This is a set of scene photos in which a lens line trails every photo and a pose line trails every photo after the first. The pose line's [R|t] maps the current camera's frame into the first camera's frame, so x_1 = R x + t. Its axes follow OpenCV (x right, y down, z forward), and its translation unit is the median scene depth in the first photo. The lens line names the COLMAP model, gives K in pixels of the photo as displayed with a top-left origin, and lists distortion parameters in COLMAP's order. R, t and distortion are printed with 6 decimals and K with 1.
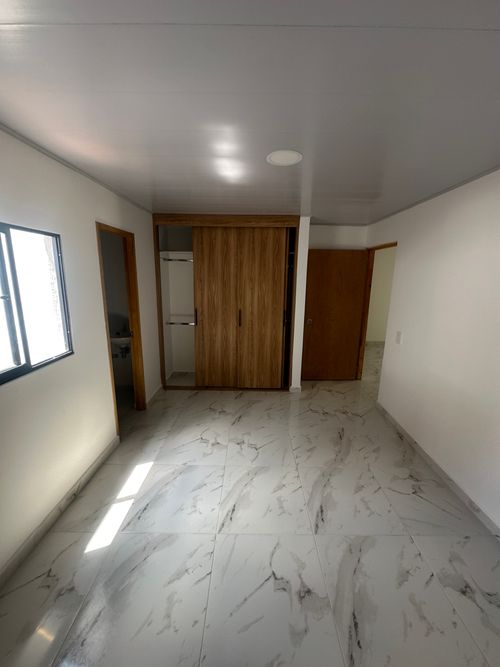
lens RADIAL K [[269.5, 0, 251.9], [0, 269.5, 332.9], [0, 0, 1]] dist [0.009328, 0.001140]
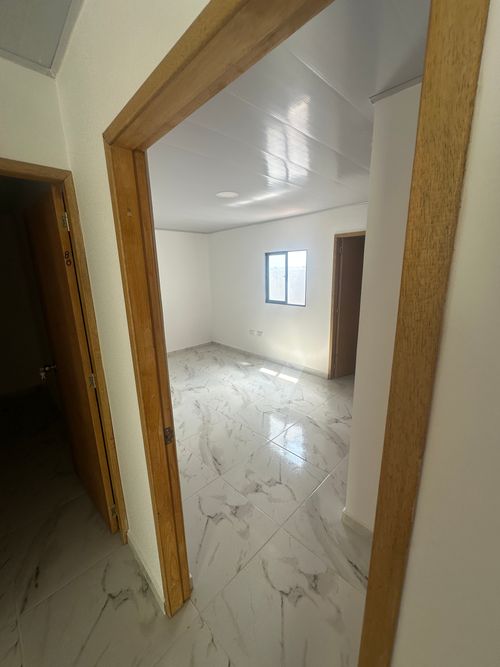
lens RADIAL K [[269.5, 0, 249.0], [0, 269.5, 332.3], [0, 0, 1]] dist [0.009328, 0.001140]
pose [[-0.715536, 0.160633, -0.679857, 1.038250], [-0.135158, 0.922982, 0.360327, -0.412719], [0.685377, 0.349715, -0.638716, 1.998533]]
